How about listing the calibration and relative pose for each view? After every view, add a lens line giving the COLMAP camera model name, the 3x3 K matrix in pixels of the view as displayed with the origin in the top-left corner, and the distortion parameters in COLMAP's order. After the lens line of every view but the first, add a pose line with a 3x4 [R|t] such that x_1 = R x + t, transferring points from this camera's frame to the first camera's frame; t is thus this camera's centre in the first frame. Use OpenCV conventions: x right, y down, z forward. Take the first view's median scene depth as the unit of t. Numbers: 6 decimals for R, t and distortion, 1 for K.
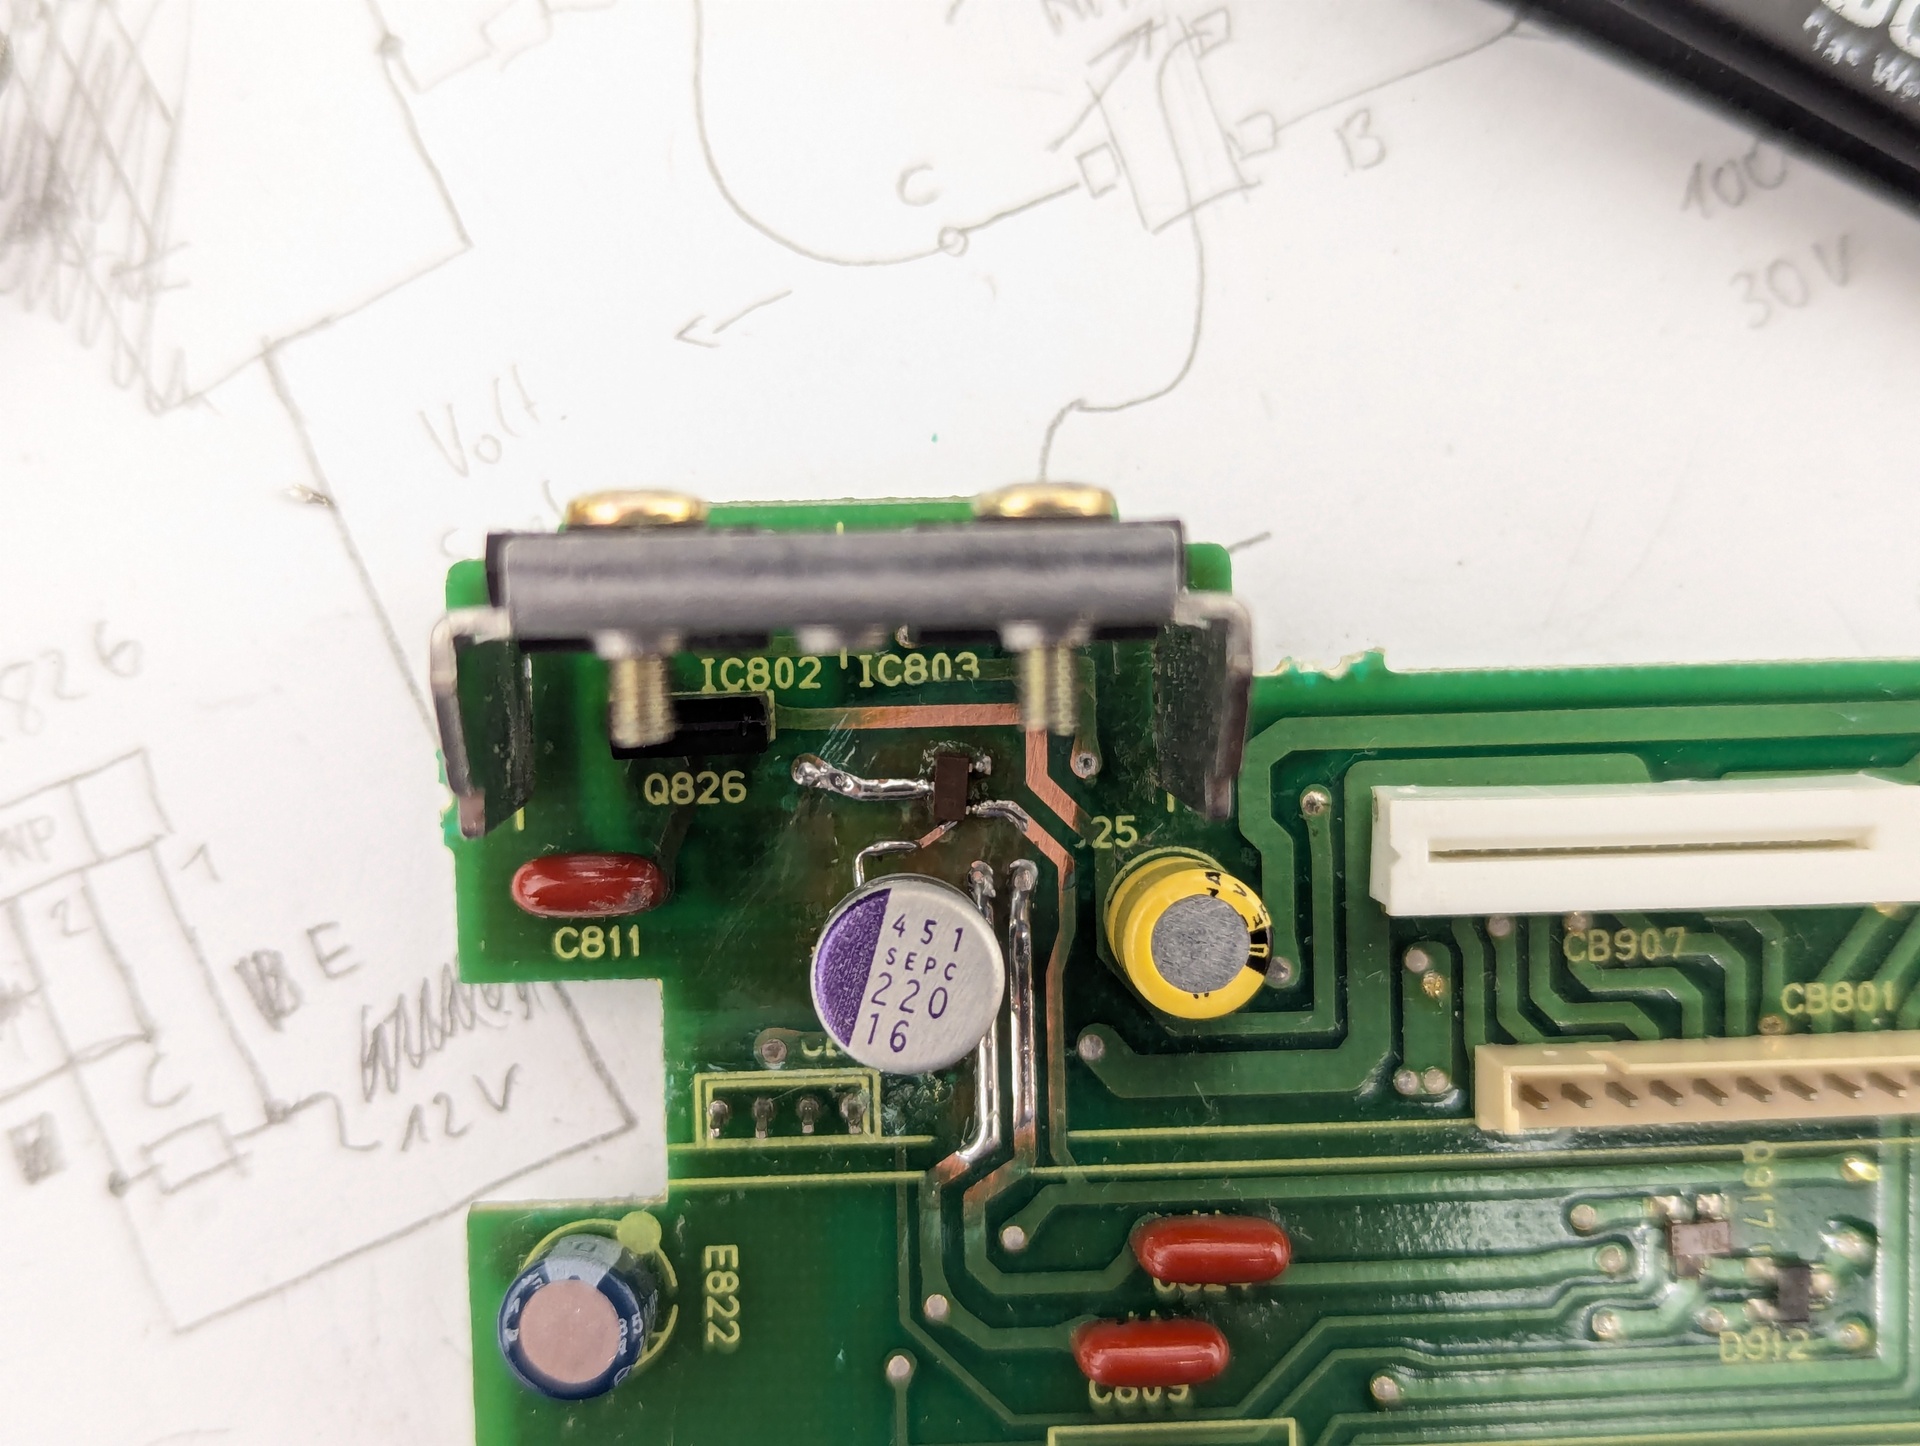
lens RADIAL K [[3275.7, 0, 958.5], [0, 3275.7, 722.1], [0, 0, 1]] dist [-0.200078, 0.000000]
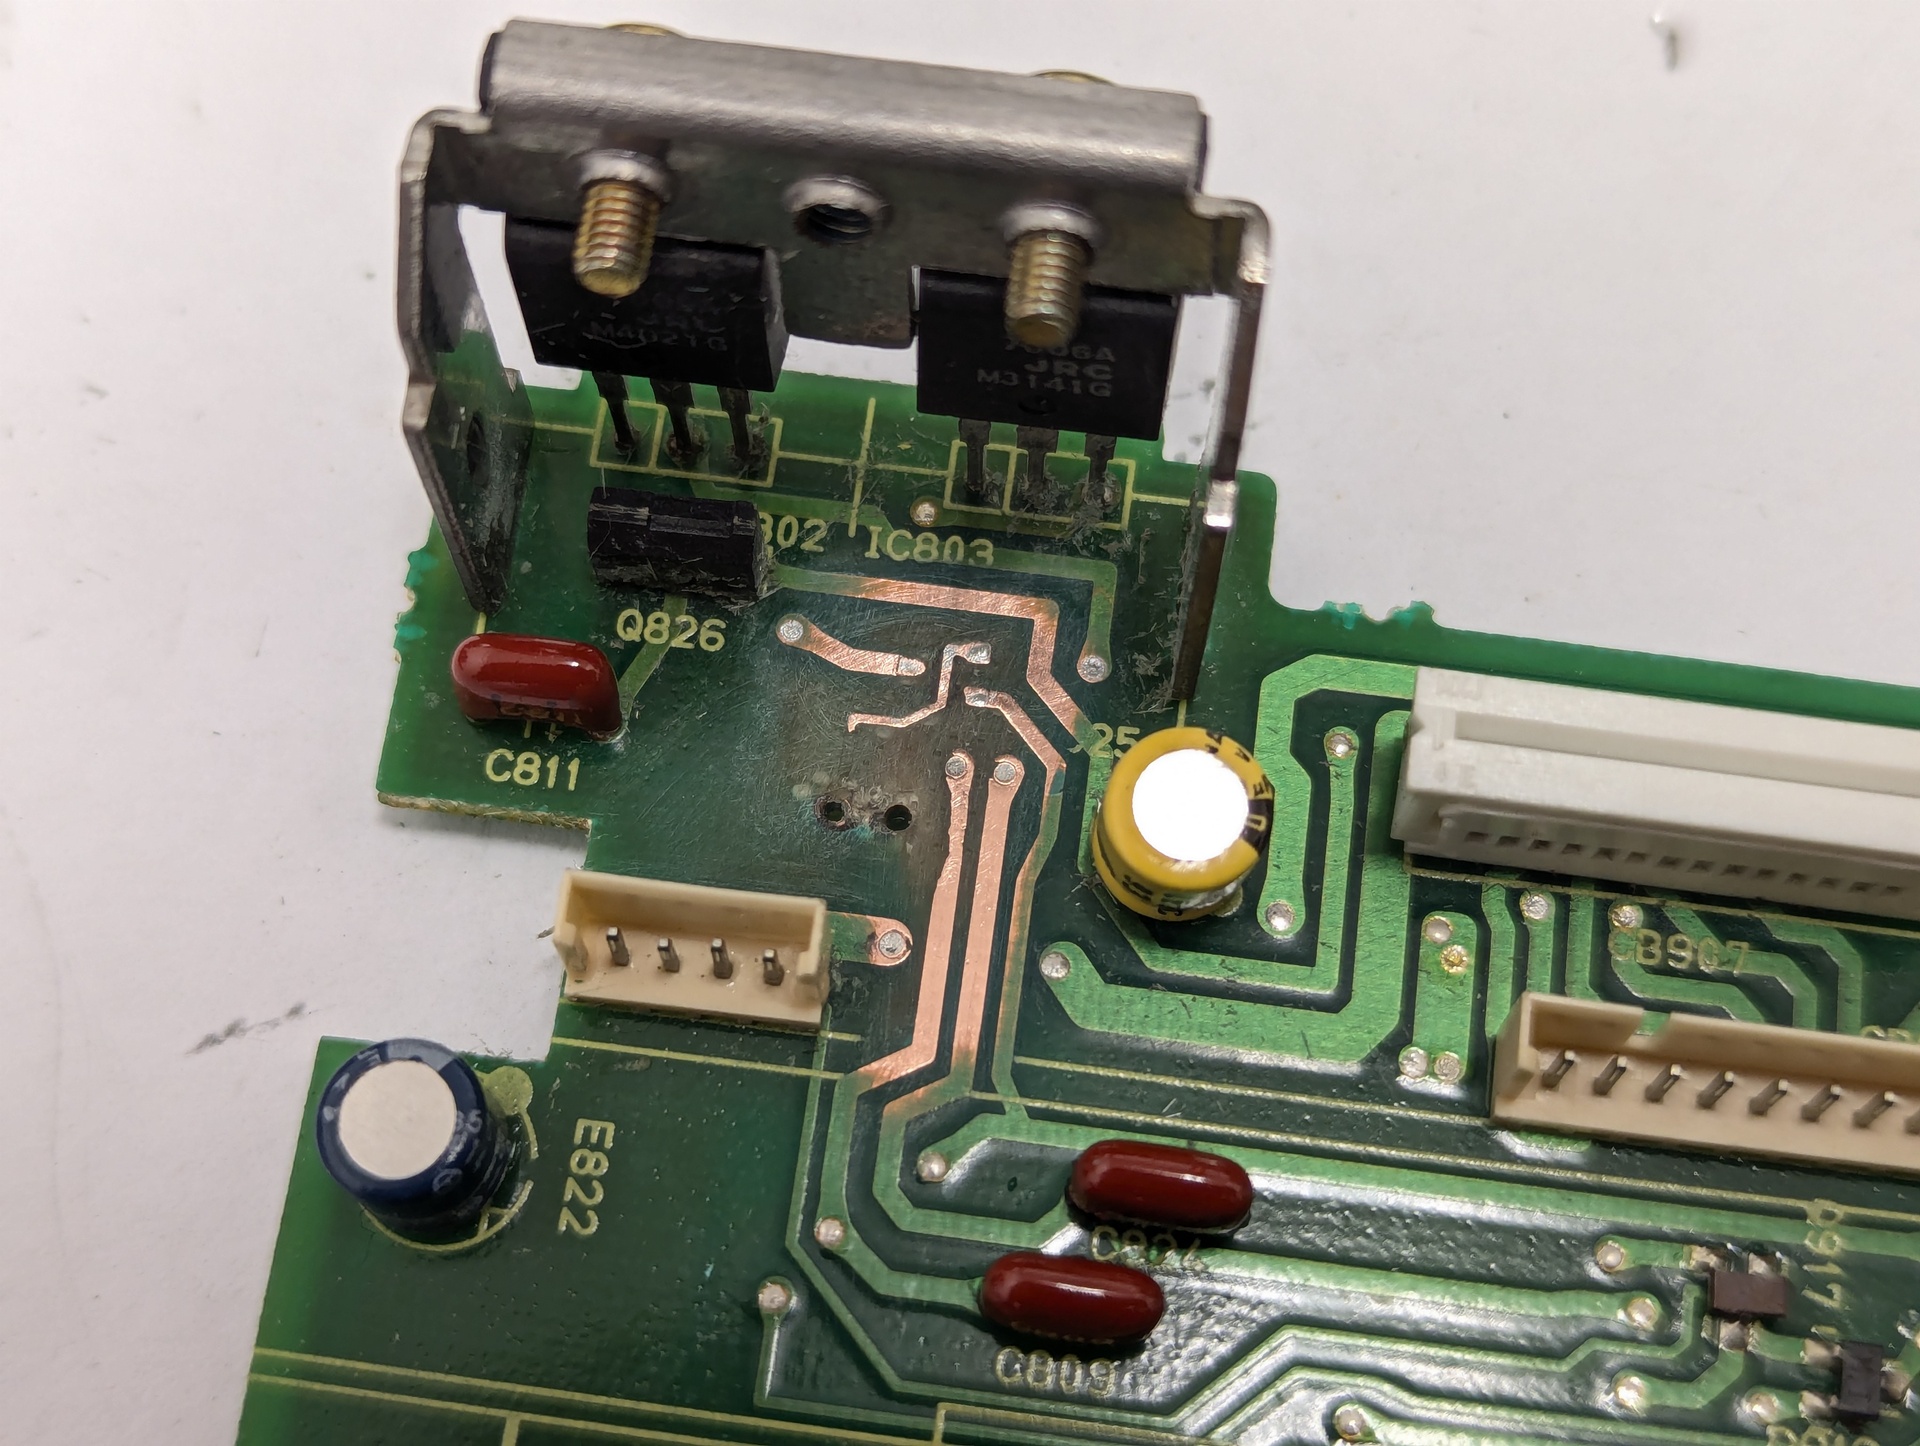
lens RADIAL K [[3275.7, 0, 960.6], [0, 3275.7, 728.1], [0, 0, 1]] dist [-0.200078, 0.000000]
pose [[0.986269, 0.121725, -0.111612, 0.106071], [-0.158827, 0.884317, -0.439041, 0.434181], [0.045259, 0.450739, 0.891508, 0.189498]]
